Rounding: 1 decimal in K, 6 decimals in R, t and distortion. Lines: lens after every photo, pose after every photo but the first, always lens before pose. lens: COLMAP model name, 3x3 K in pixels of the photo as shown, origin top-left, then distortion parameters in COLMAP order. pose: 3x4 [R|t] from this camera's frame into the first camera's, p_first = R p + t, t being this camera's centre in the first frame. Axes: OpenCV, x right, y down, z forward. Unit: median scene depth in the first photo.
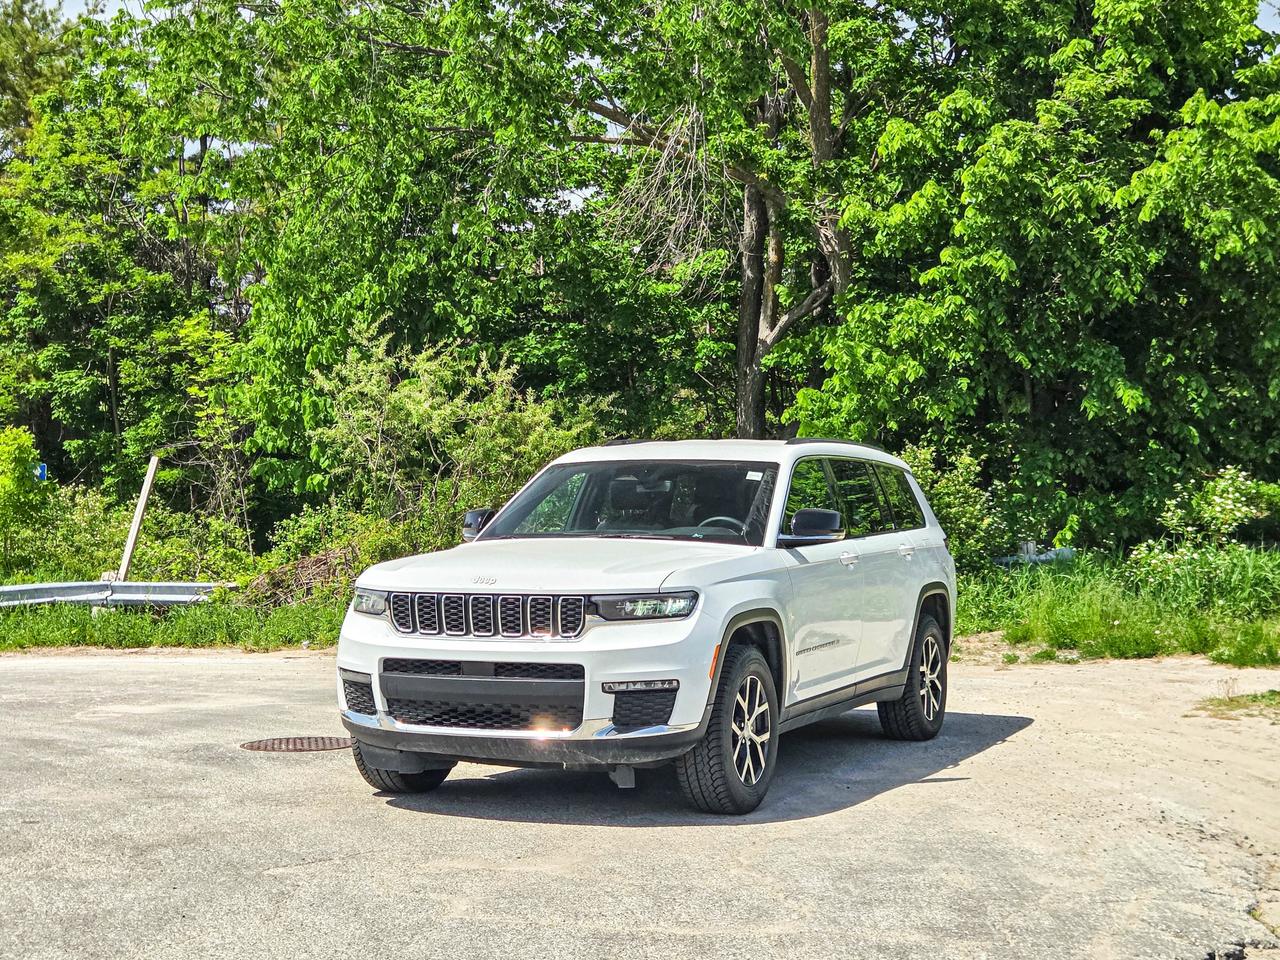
lens RADIAL K [[2178.1, 0, 640.0], [0, 2178.1, 480.0], [0, 0, 1]] dist [0.170163, -0.036817]
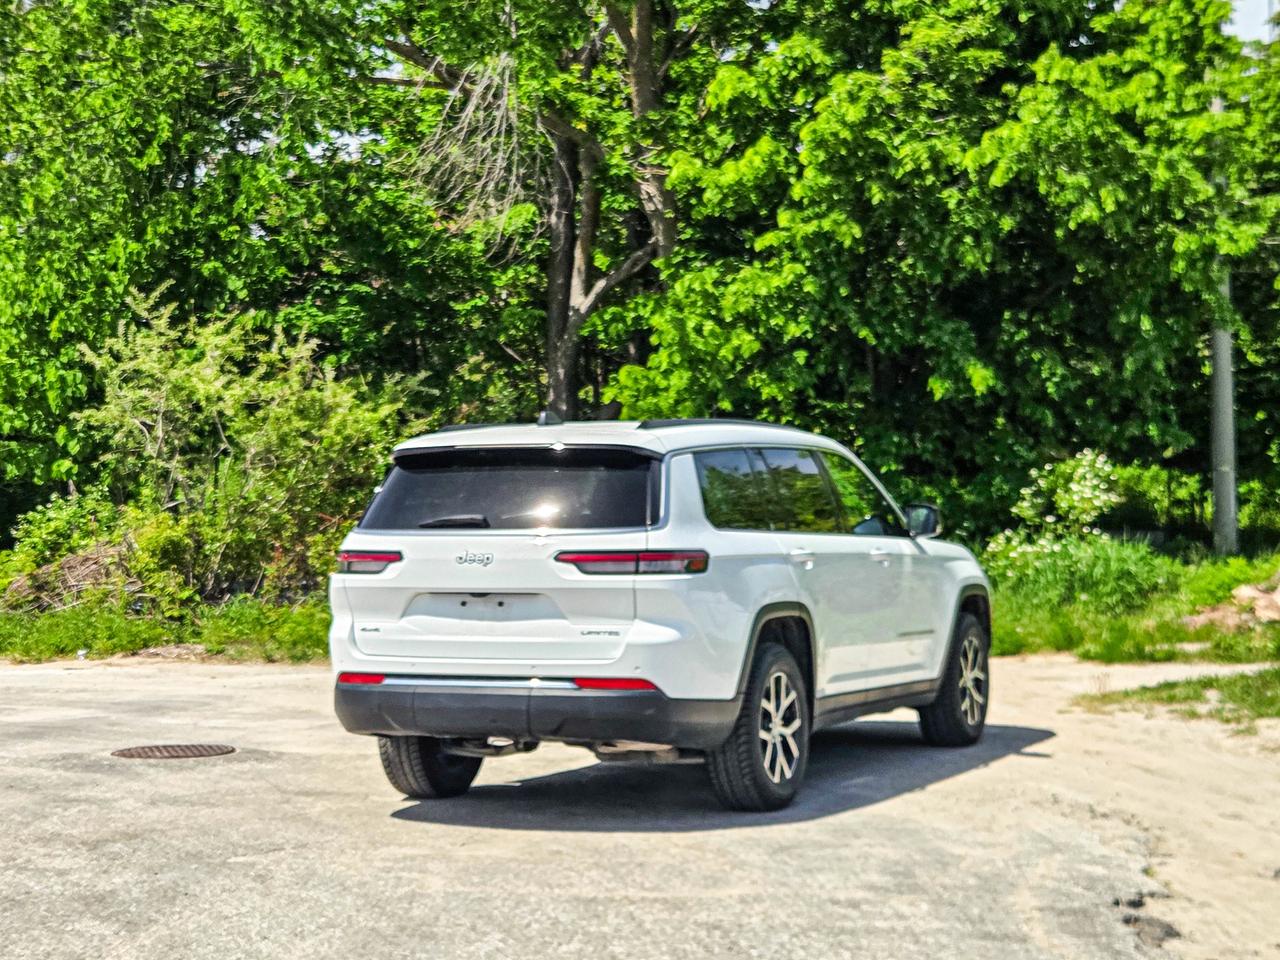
lens RADIAL K [[2681.2, 0, 640.0], [0, 2681.2, 480.0], [0, 0, 1]] dist [0.312885, -0.423573]
pose [[0.994297, -0.003020, 0.106607, -0.040006], [0.001962, 0.999948, 0.010035, -0.005567], [-0.106632, -0.009769, 0.994251, -0.108623]]
